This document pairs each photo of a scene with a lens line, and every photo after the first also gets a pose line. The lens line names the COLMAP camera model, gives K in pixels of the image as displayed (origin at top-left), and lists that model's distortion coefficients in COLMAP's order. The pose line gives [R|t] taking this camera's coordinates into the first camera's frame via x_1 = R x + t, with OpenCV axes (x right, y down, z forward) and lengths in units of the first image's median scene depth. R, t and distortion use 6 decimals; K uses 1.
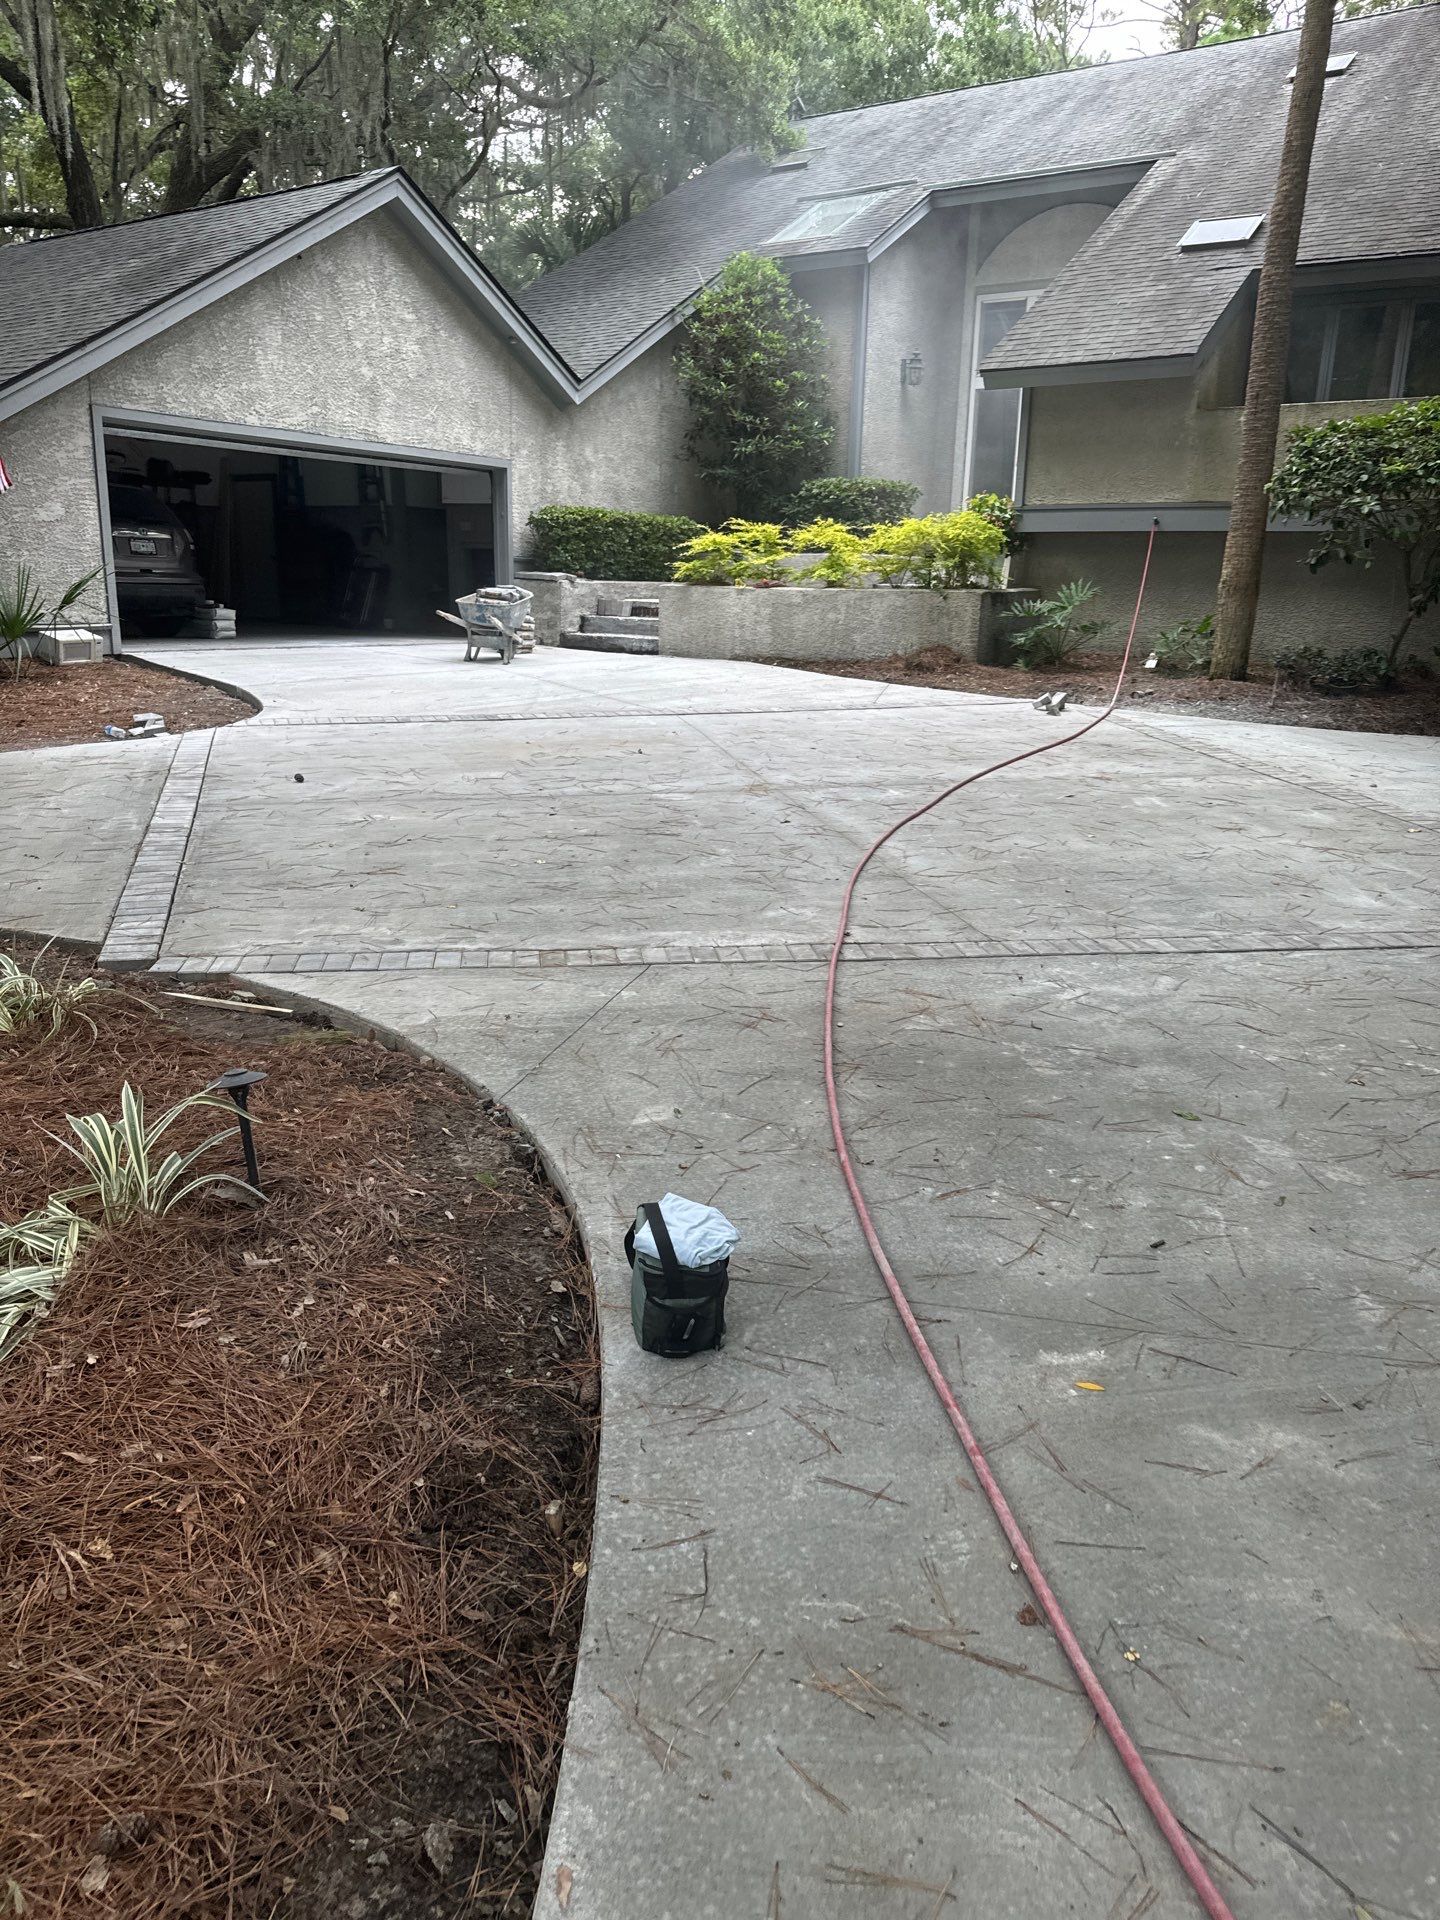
lens RADIAL K [[1383.2, 0, 688.3], [0, 1383.2, 970.9], [0, 0, 1]] dist [0.025368, -0.025633]
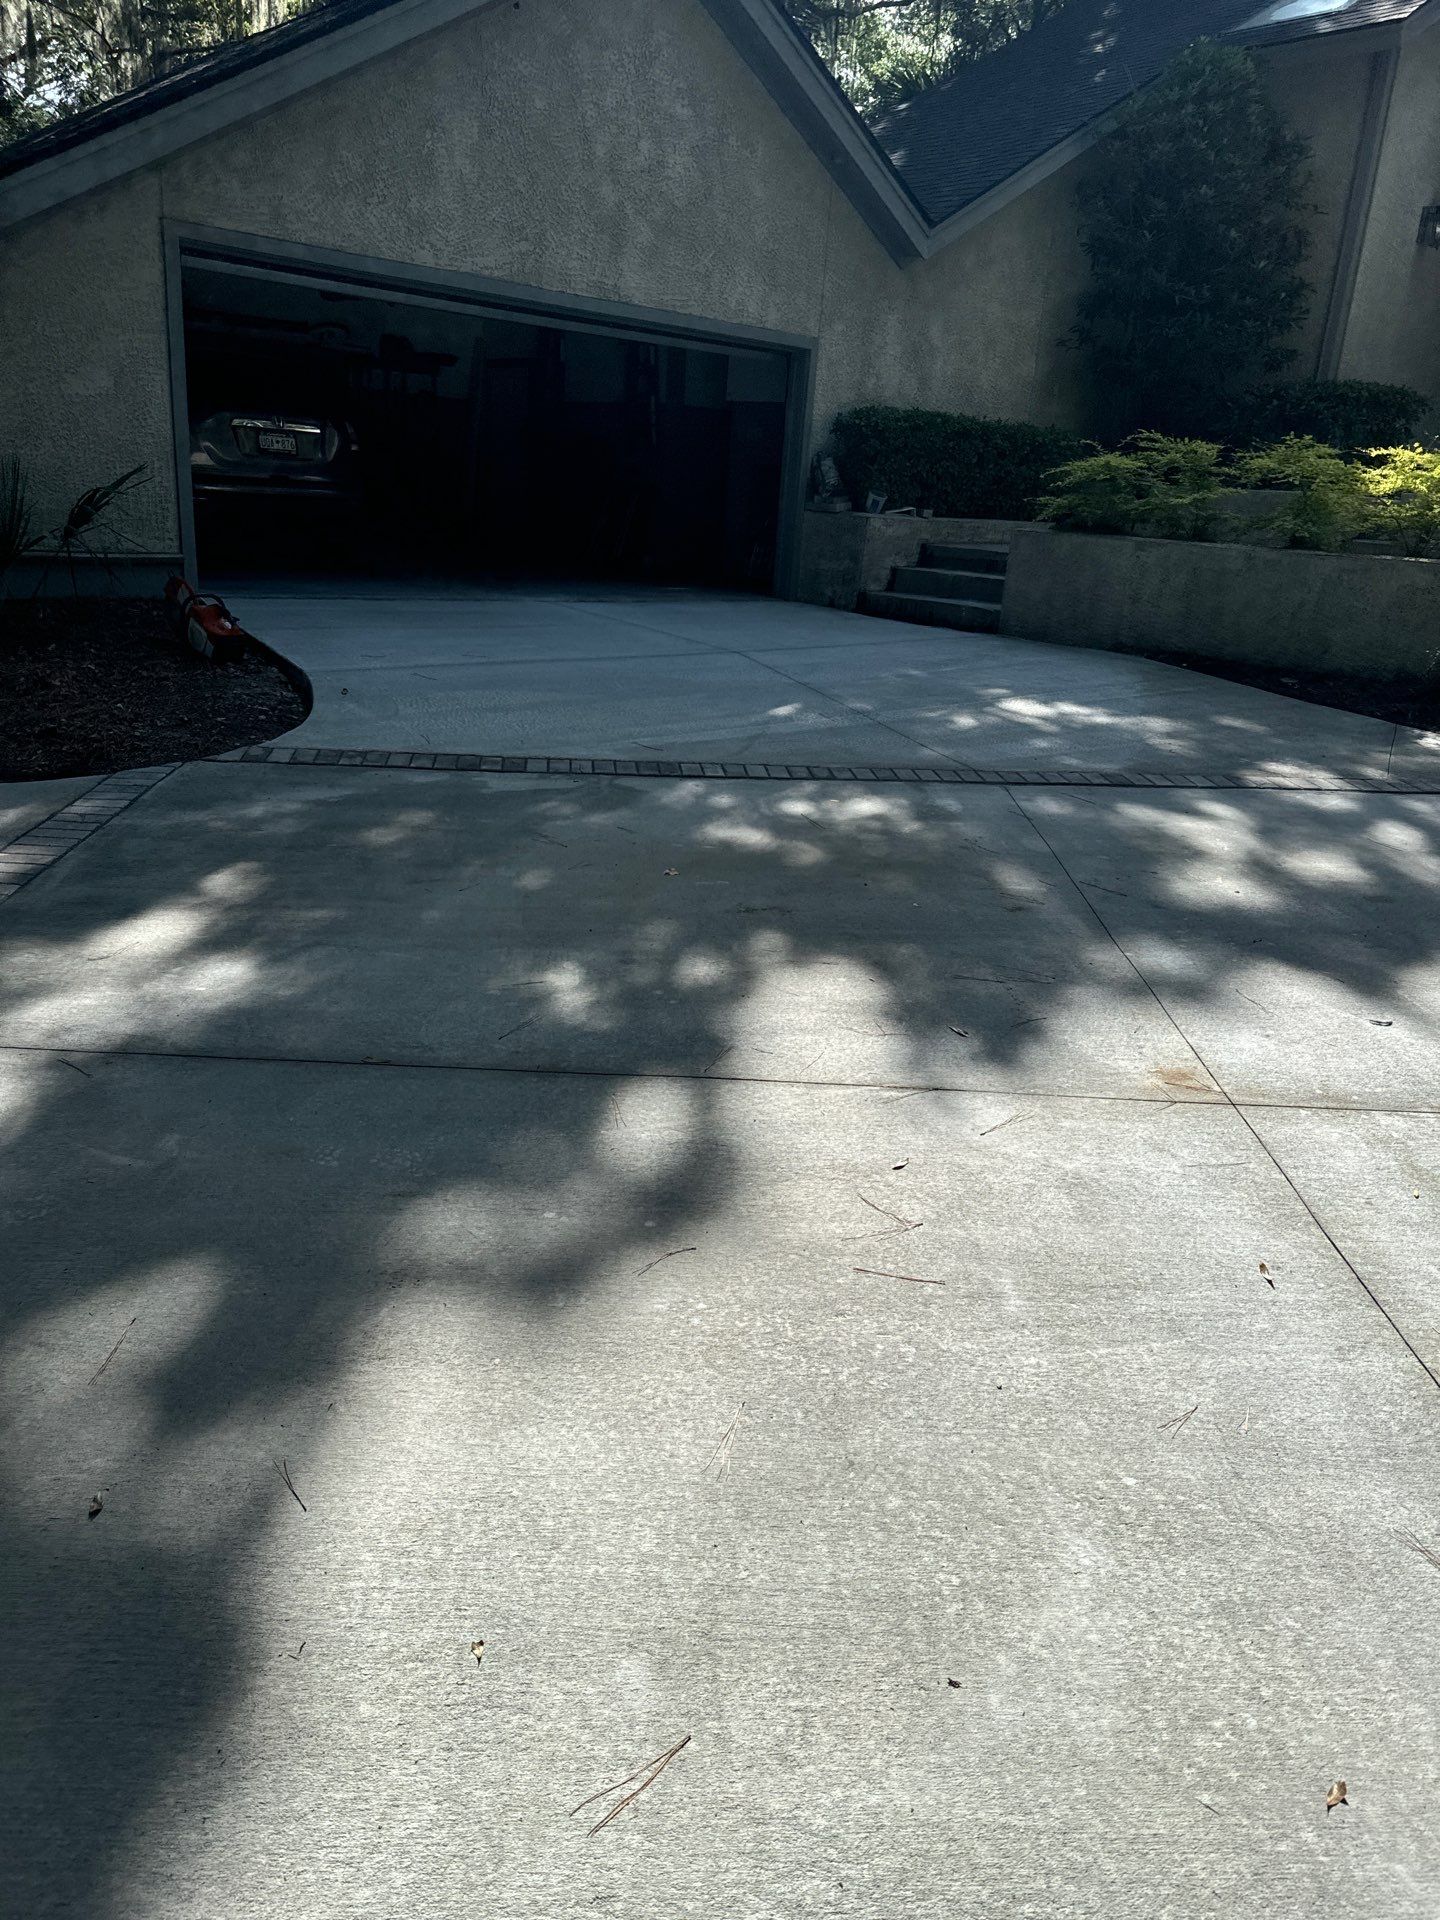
lens RADIAL K [[1383.2, 0, 675.1], [0, 1383.2, 967.5], [0, 0, 1]] dist [0.025368, -0.025633]
pose [[0.966971, 0.120093, -0.224823, -0.002229], [-0.108802, 0.992128, 0.062000, -0.094979], [0.230499, -0.035491, 0.972425, 0.312457]]
